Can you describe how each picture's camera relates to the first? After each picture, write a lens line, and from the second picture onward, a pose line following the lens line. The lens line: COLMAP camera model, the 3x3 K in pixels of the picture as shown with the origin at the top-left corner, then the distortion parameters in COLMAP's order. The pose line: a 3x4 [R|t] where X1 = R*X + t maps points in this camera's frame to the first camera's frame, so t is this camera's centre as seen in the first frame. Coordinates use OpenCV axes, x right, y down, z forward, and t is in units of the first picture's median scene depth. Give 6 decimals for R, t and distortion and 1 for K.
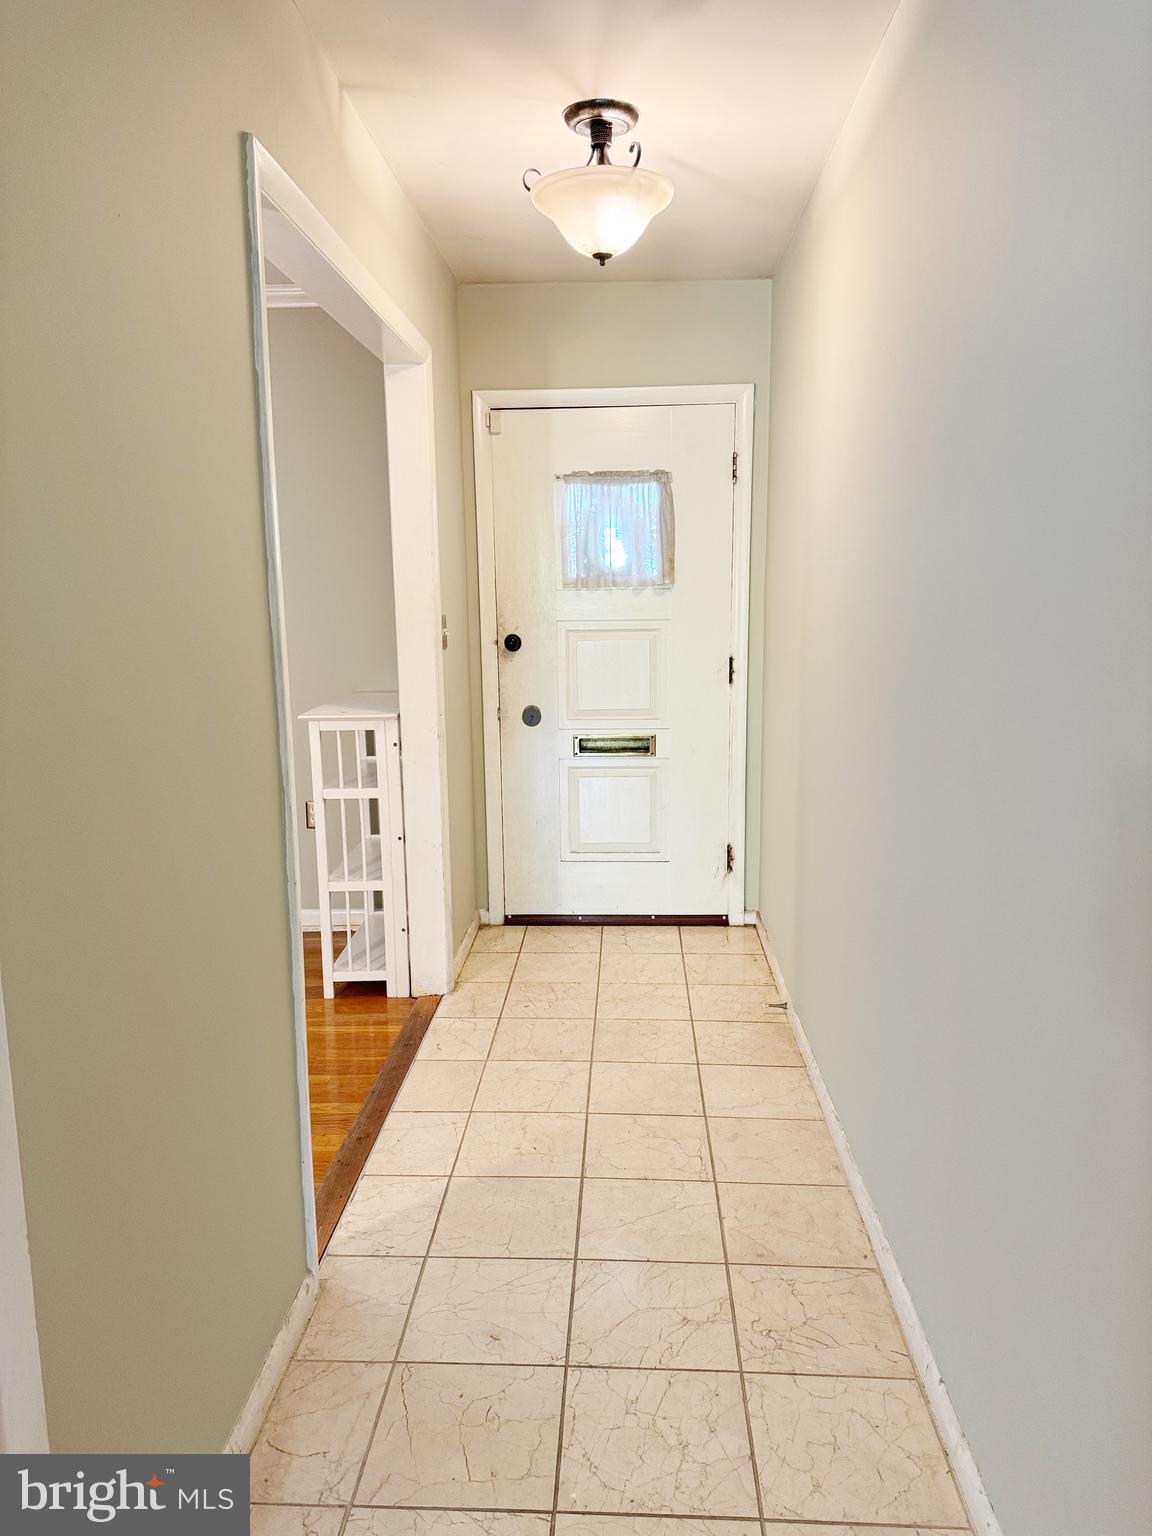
lens RADIAL K [[1077.7, 0, 575.8], [0, 1077.7, 762.1], [0, 0, 1]] dist [0.137794, -0.190651]
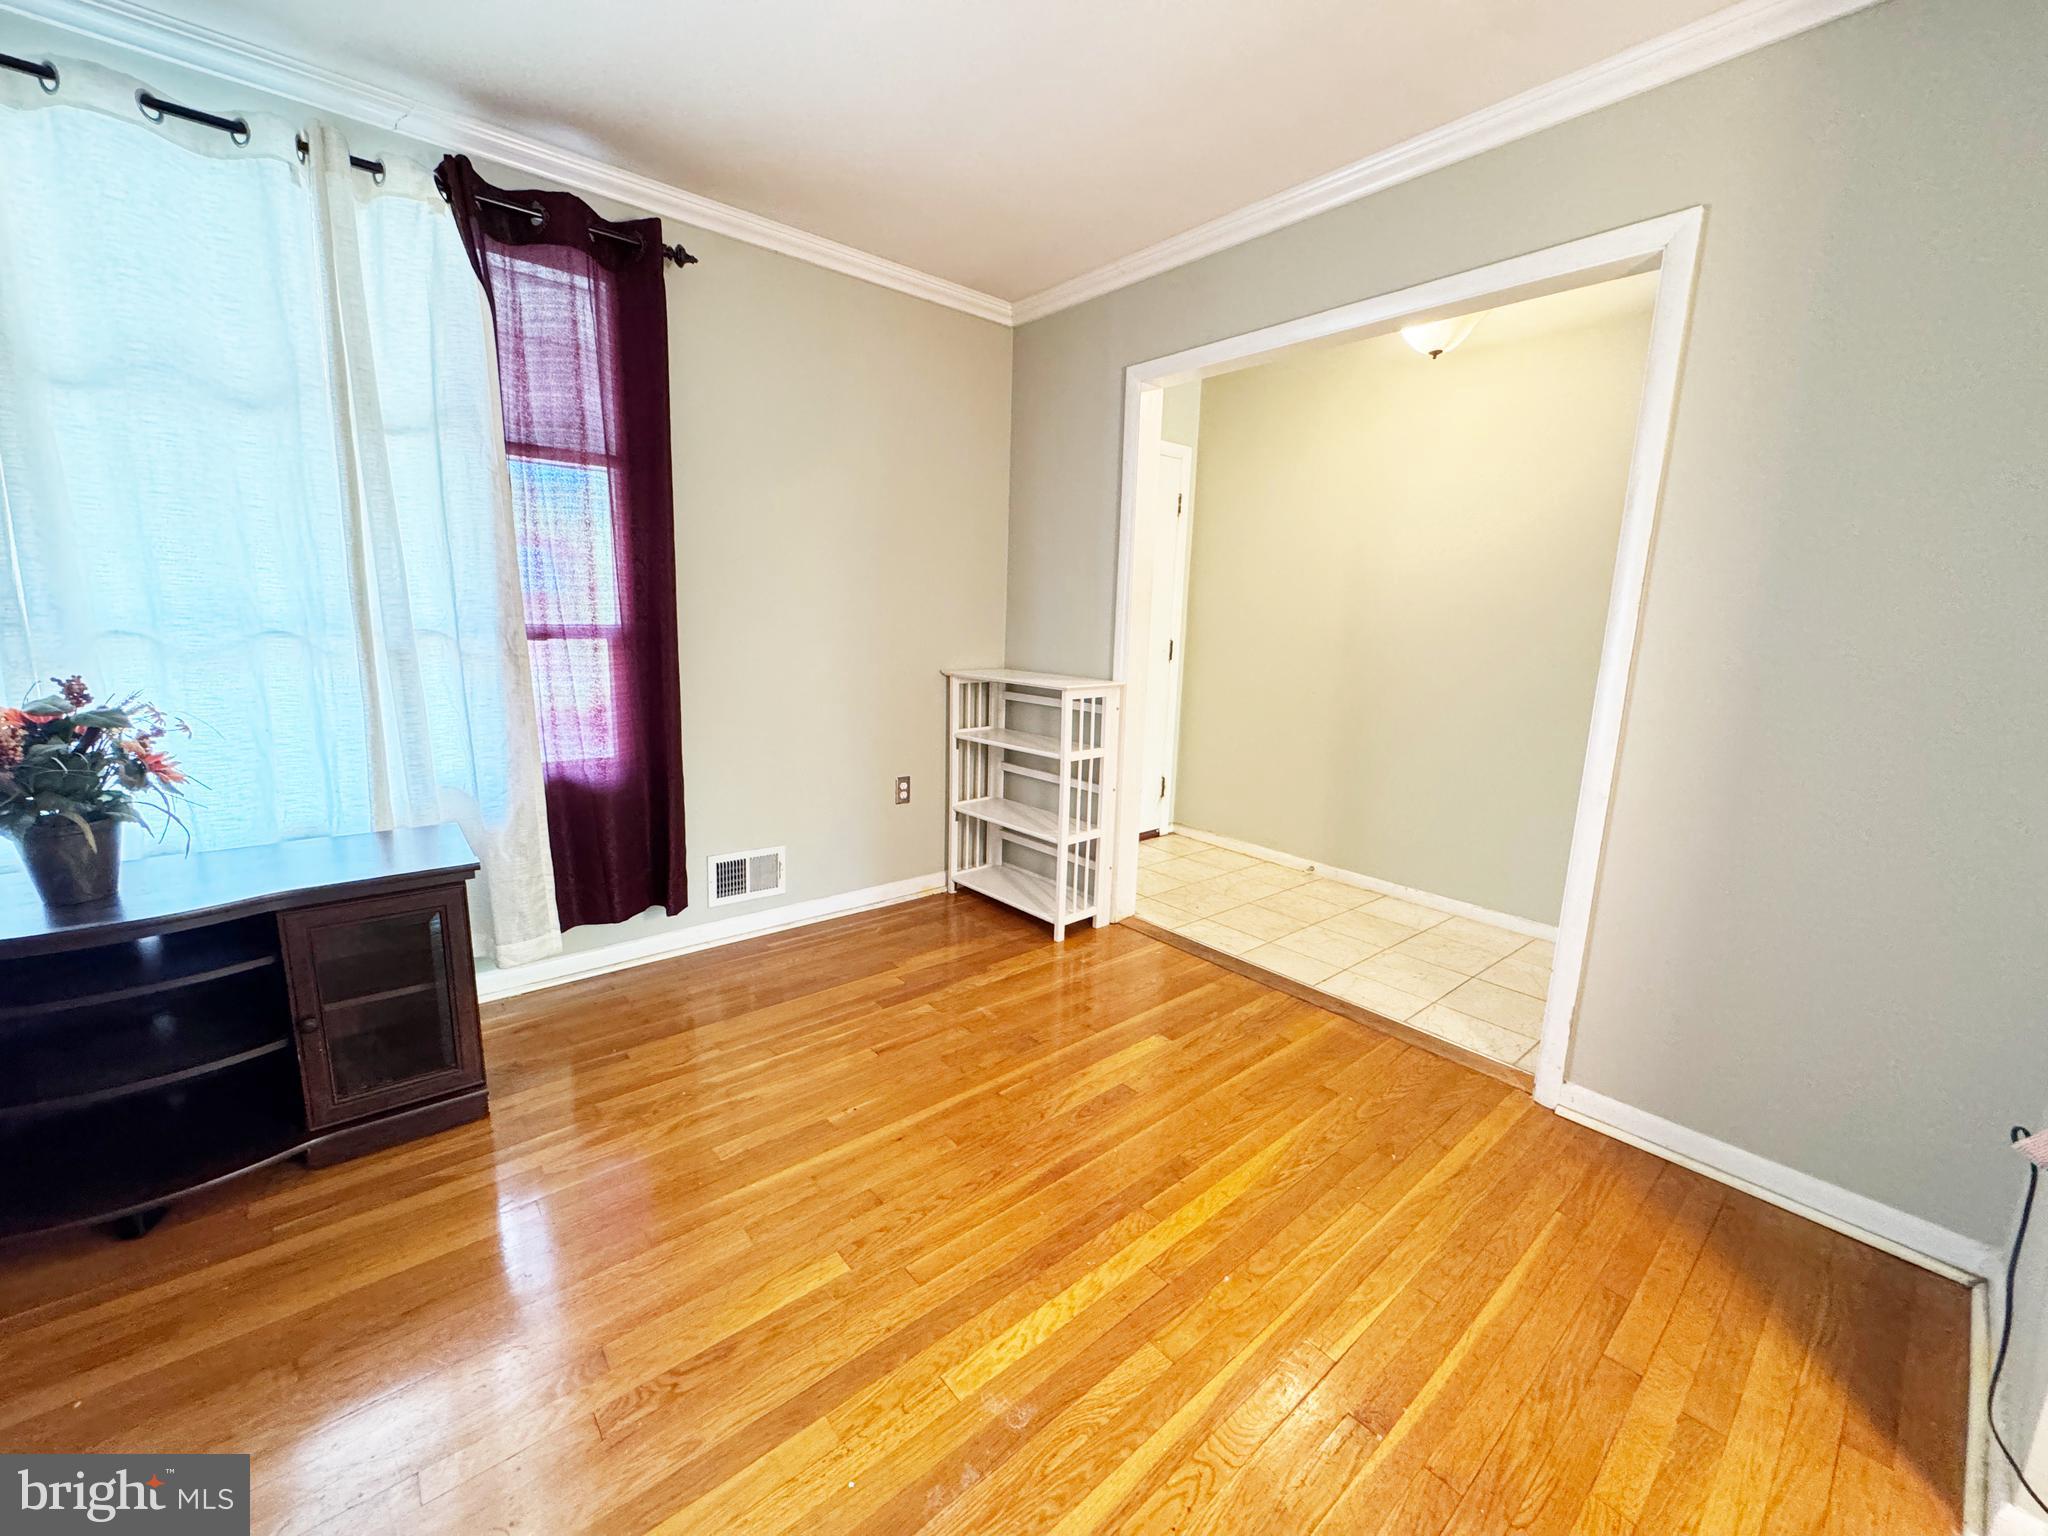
lens RADIAL K [[816.2, 0, 1022.5], [0, 816.2, 764.2], [0, 0, 1]] dist [-0.004167, 0.000605]
pose [[0.728163, -0.090856, 0.679356, -0.828729], [0.075617, 0.995774, 0.052123, -0.010656], [-0.681220, 0.013417, 0.731955, 0.423482]]
